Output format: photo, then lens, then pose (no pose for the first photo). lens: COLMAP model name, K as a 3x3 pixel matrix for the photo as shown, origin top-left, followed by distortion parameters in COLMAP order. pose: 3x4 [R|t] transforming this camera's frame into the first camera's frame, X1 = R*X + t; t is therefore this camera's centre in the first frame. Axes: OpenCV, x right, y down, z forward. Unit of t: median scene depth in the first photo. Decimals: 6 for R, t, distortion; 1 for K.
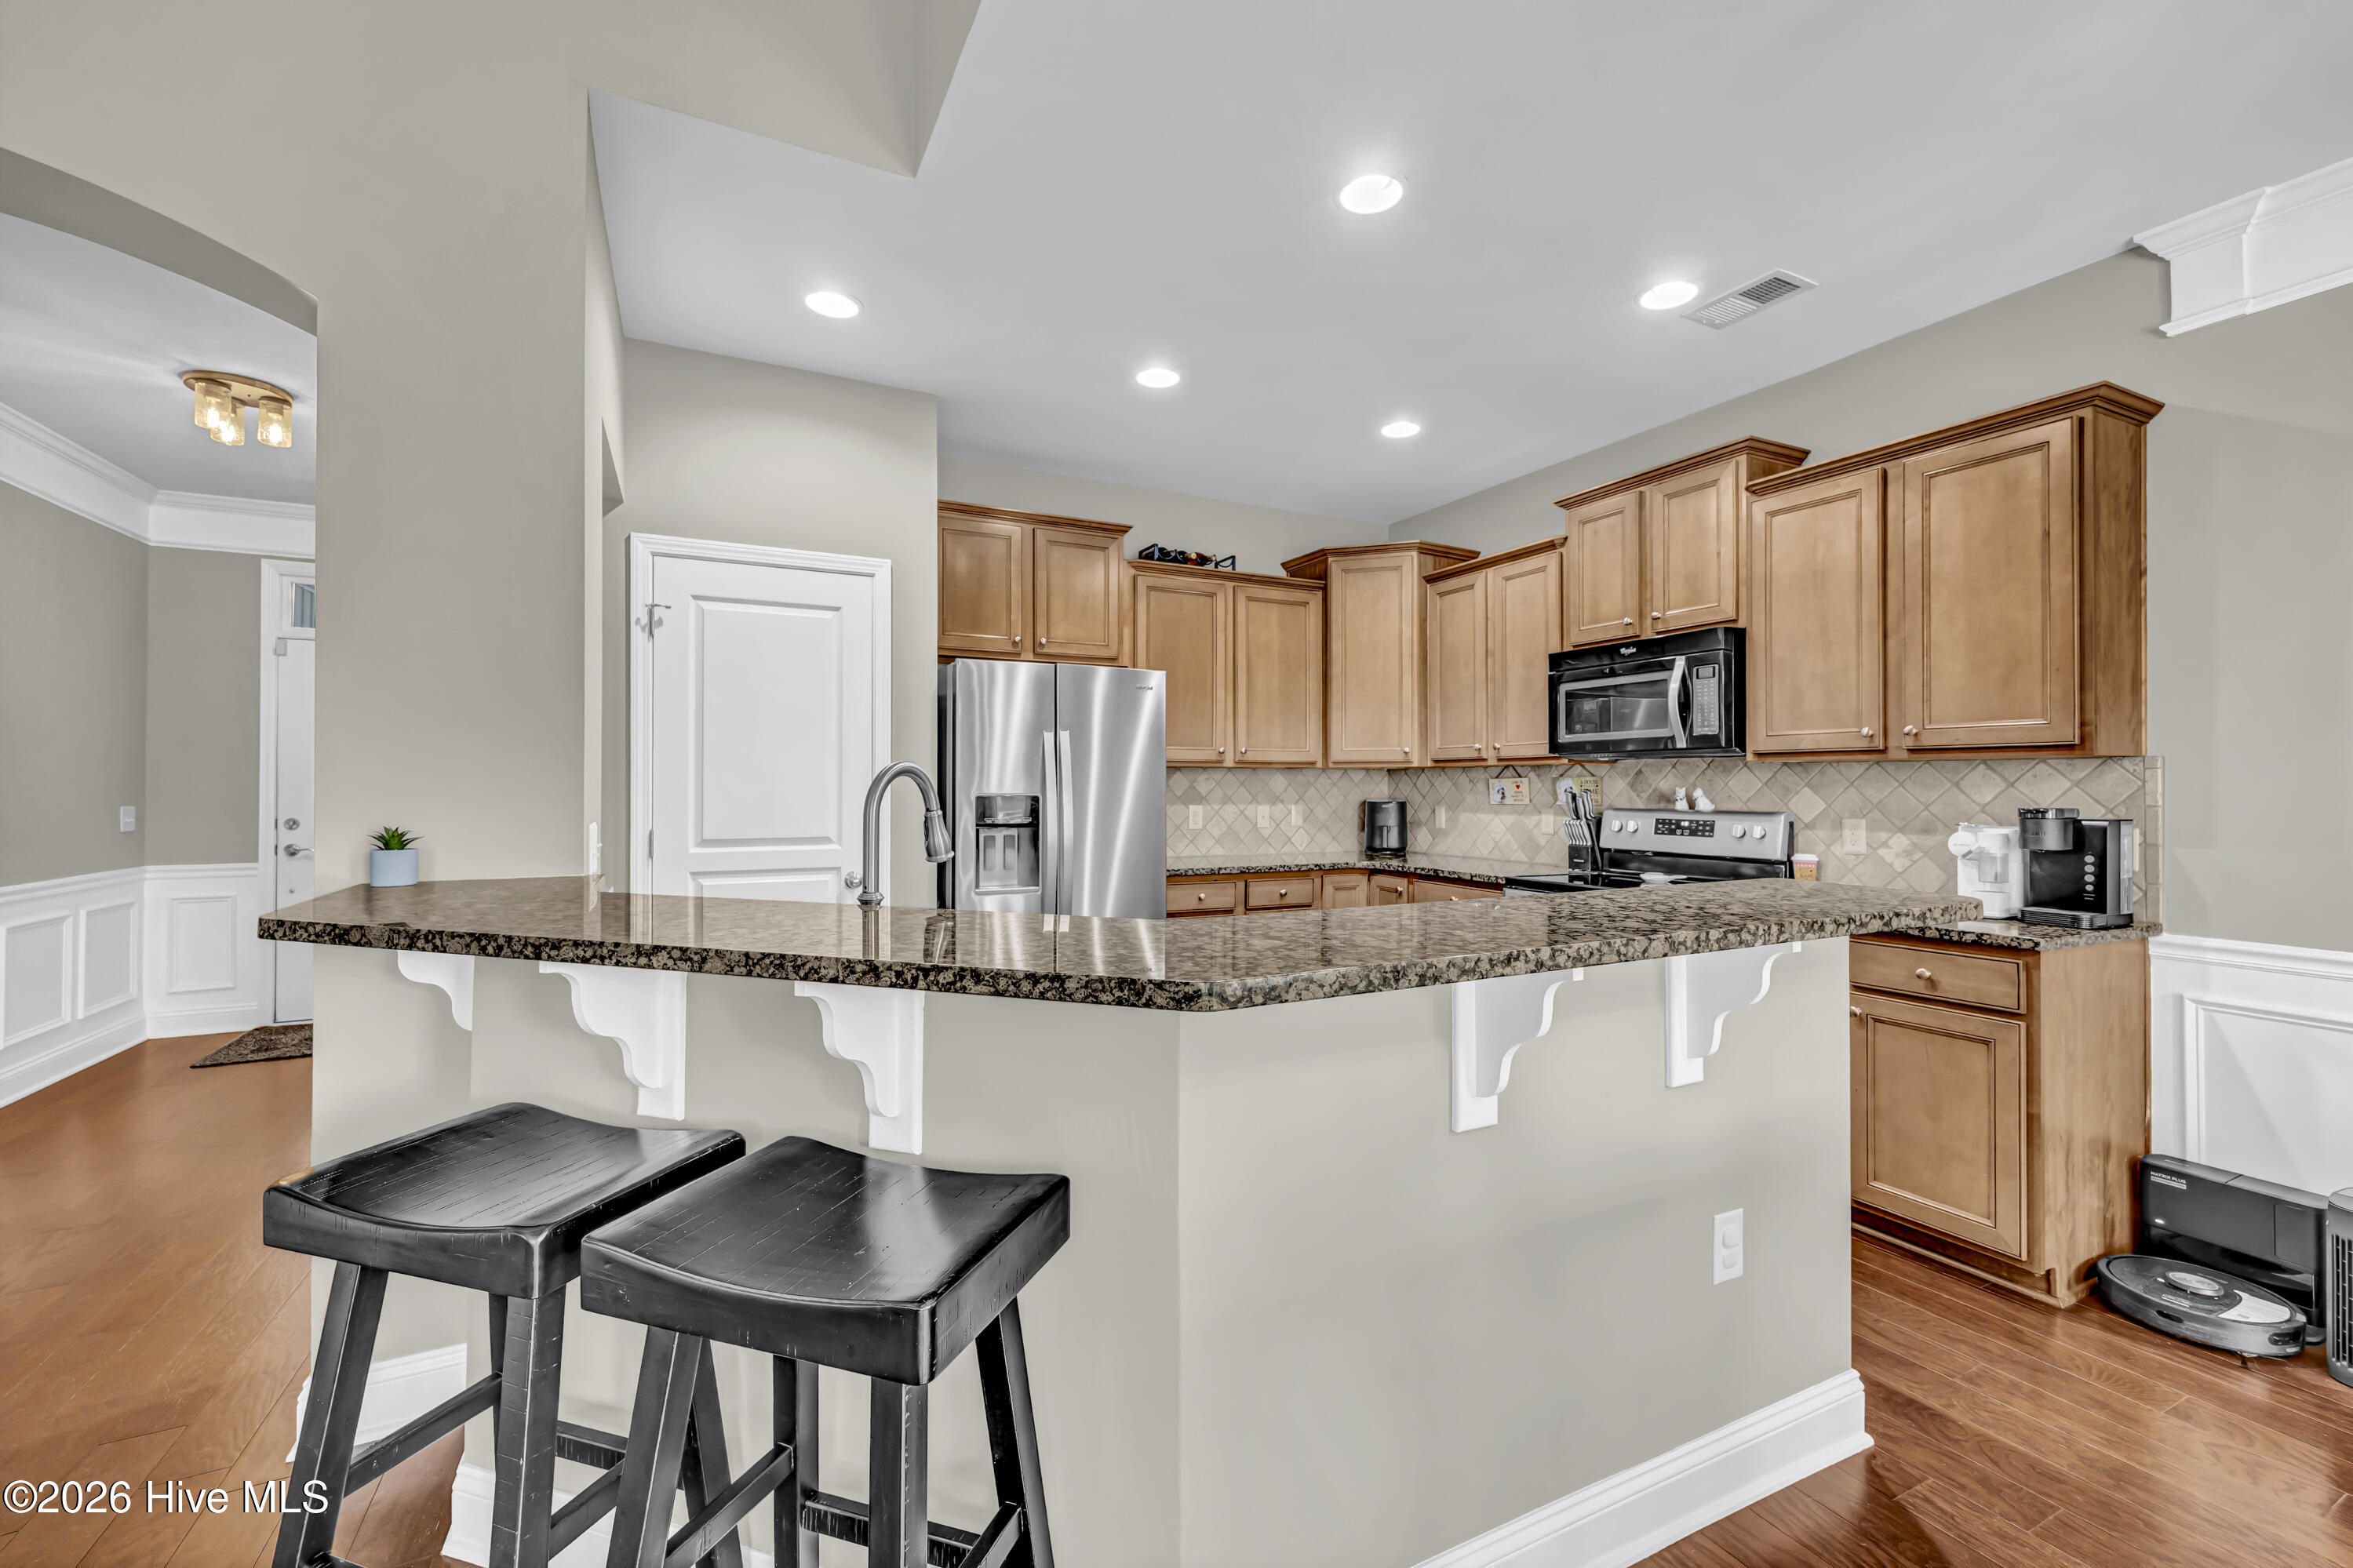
lens RADIAL K [[963.0, 0, 1176.5], [0, 963.0, 779.3], [0, 0, 1]] dist [-0.001845, -0.000472]
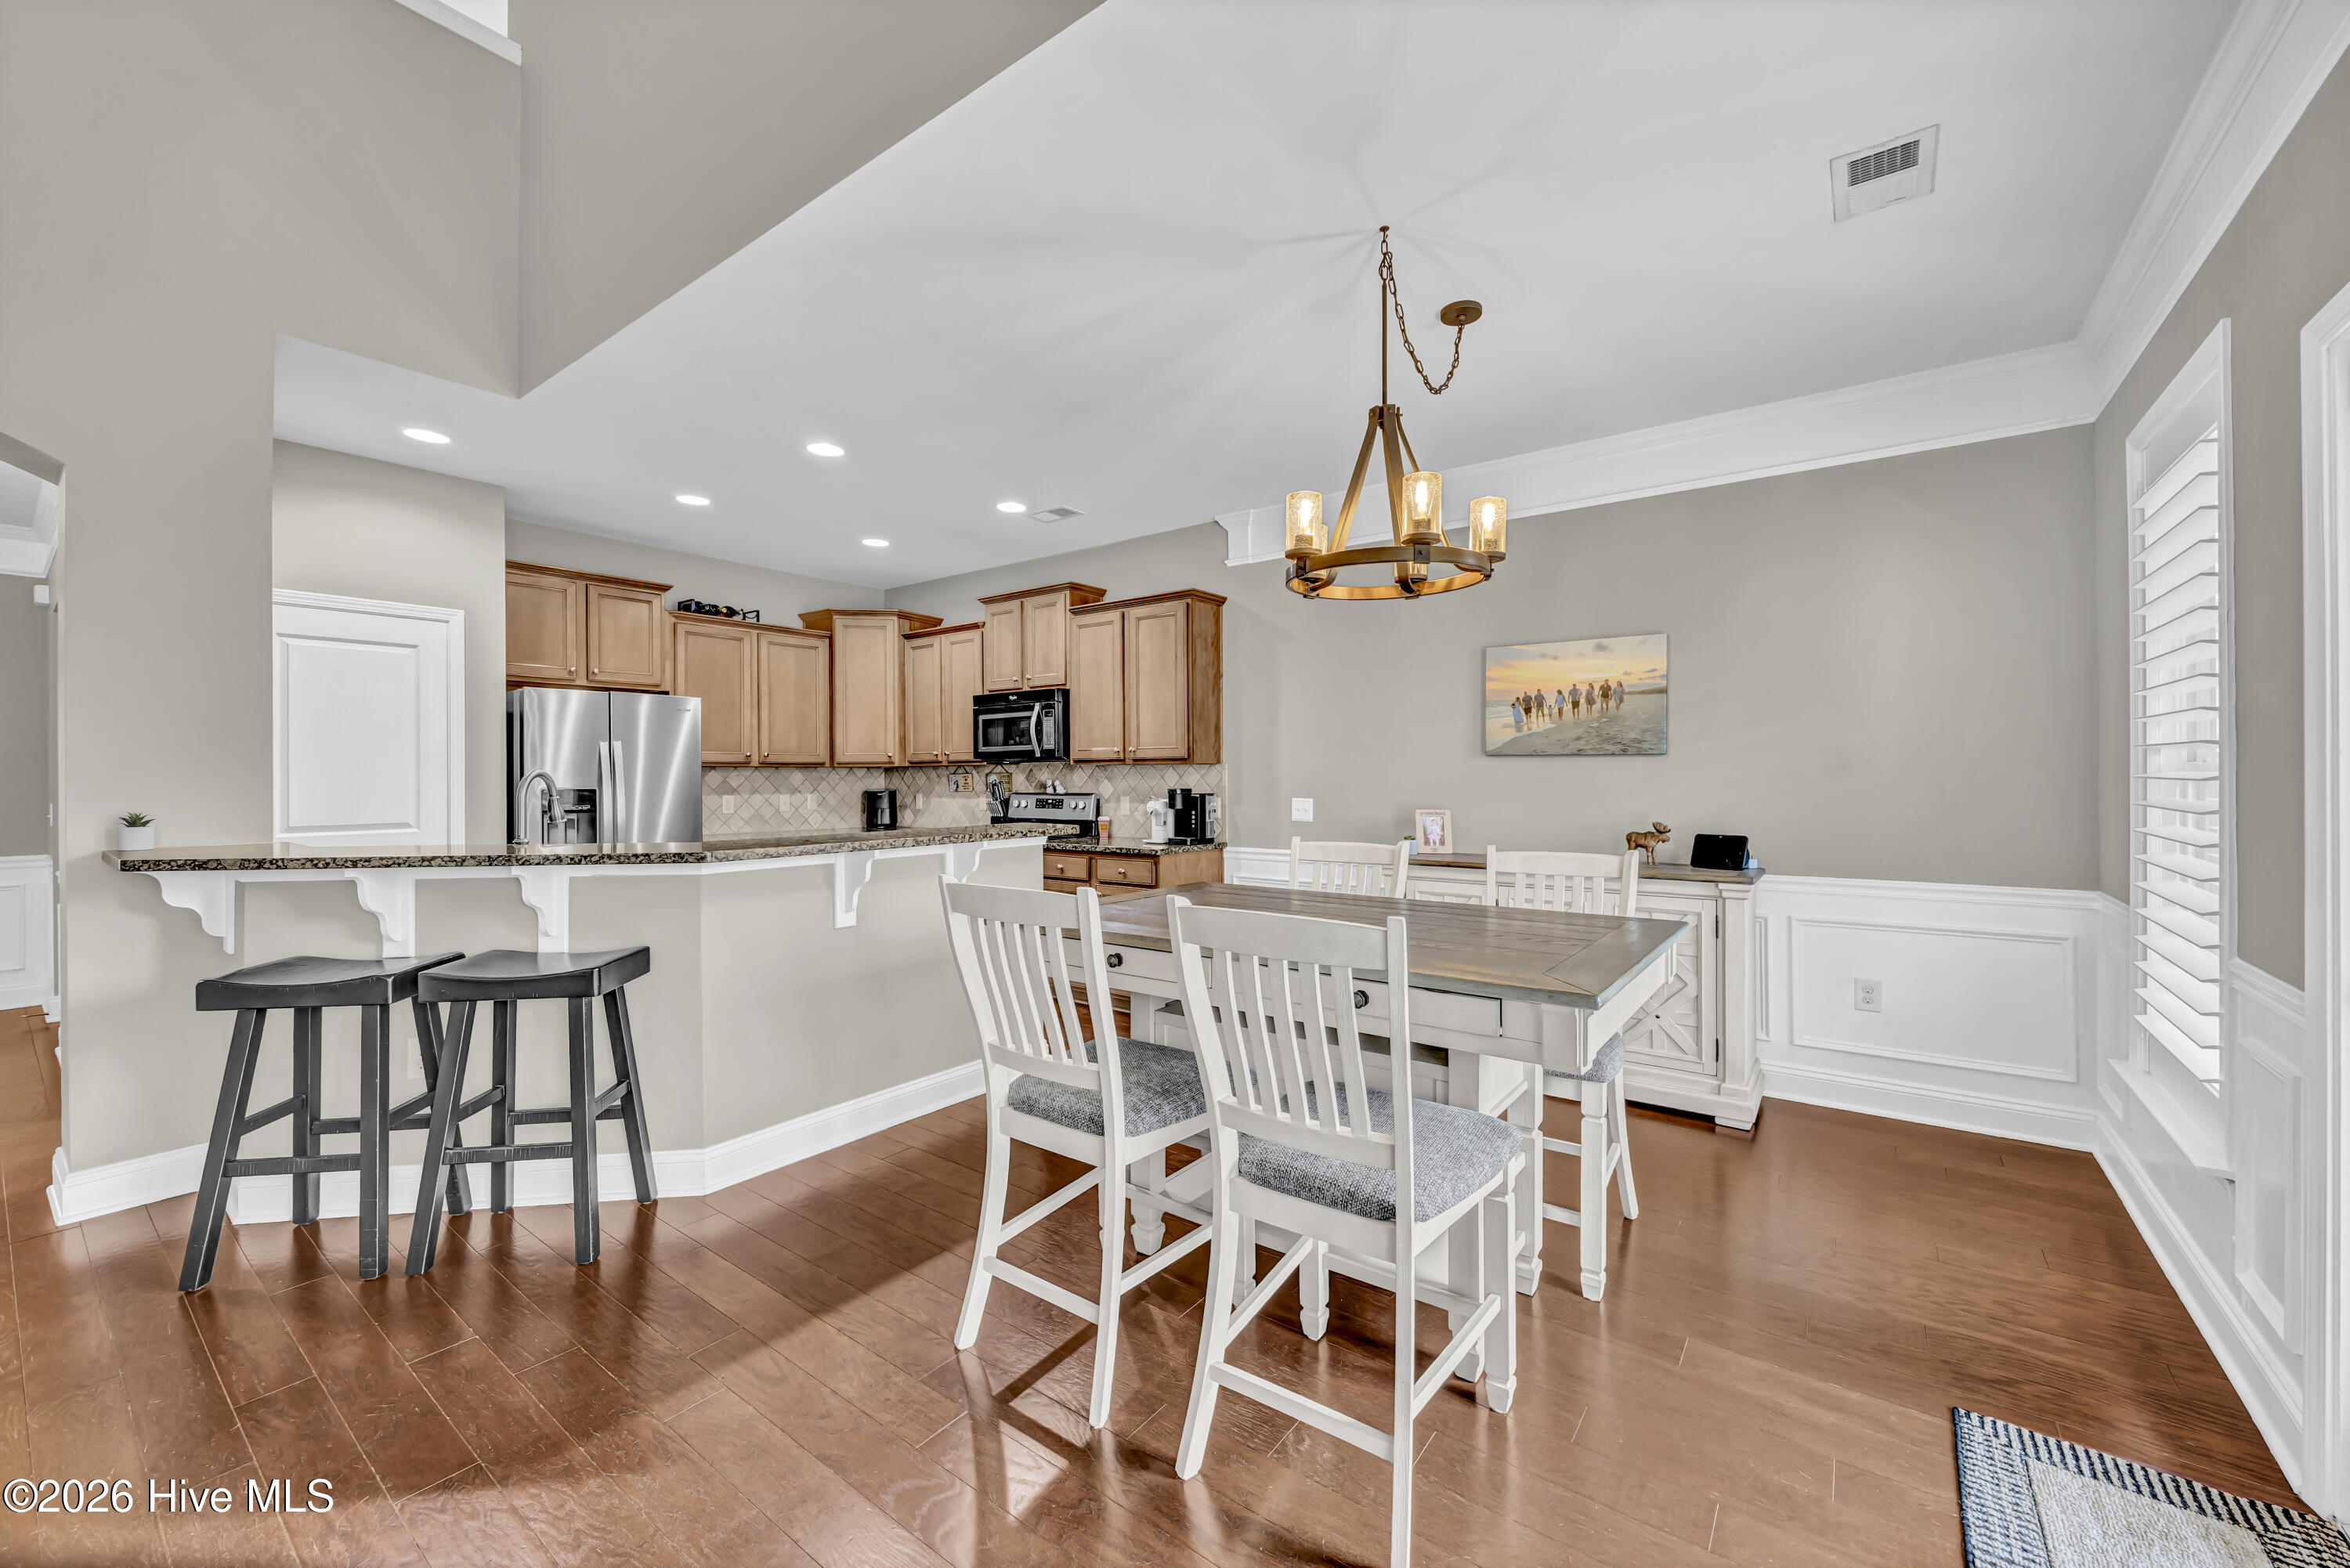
lens RADIAL K [[926.1, 0, 1174.6], [0, 926.1, 773.9], [0, 0, 1]] dist [0.000320, -0.000312]
pose [[0.898652, -0.003881, 0.438646, 0.018055], [0.003024, 0.999992, 0.002652, -0.005052], [-0.438652, -0.001056, 0.898656, -0.559440]]
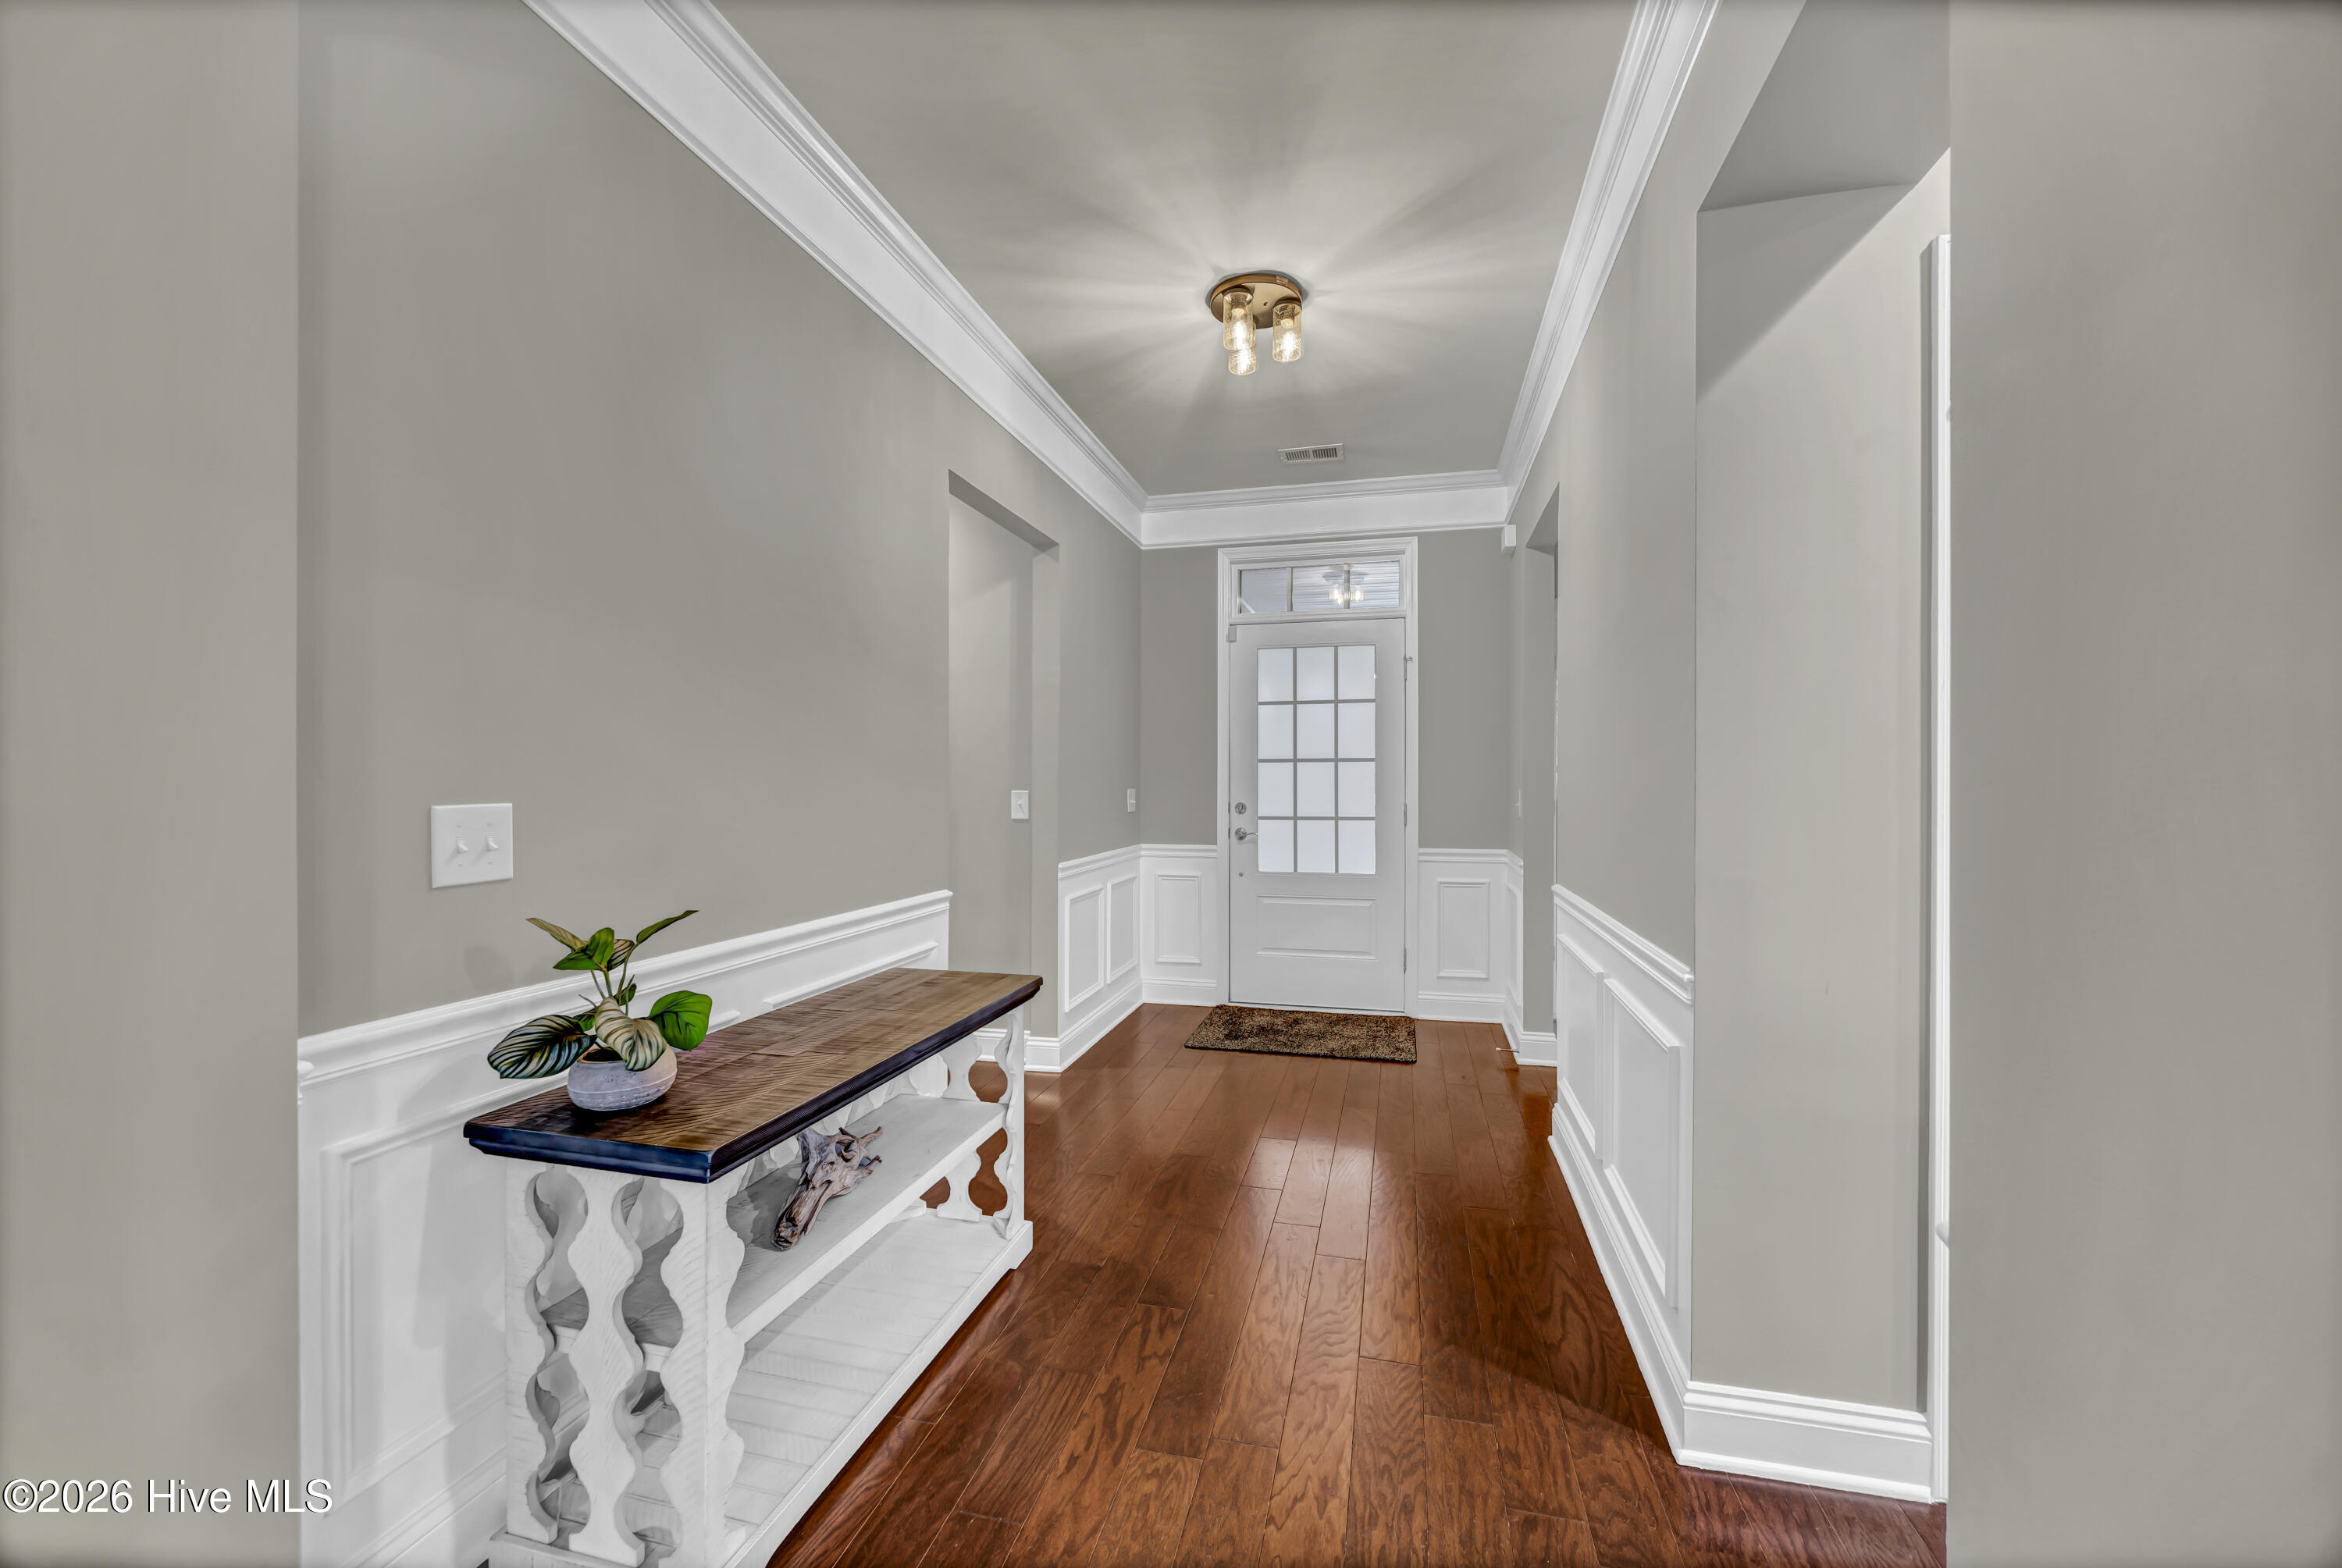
lens RADIAL K [[922.9, 0, 1176.8], [0, 922.9, 786.7], [0, 0, 1]] dist [0.000320, -0.000312]
pose [[0.754768, 0.000860, -0.655991, -0.475731], [0.004488, 0.999969, 0.006476, 0.024609], [0.655976, -0.007832, 0.754741, 0.316945]]
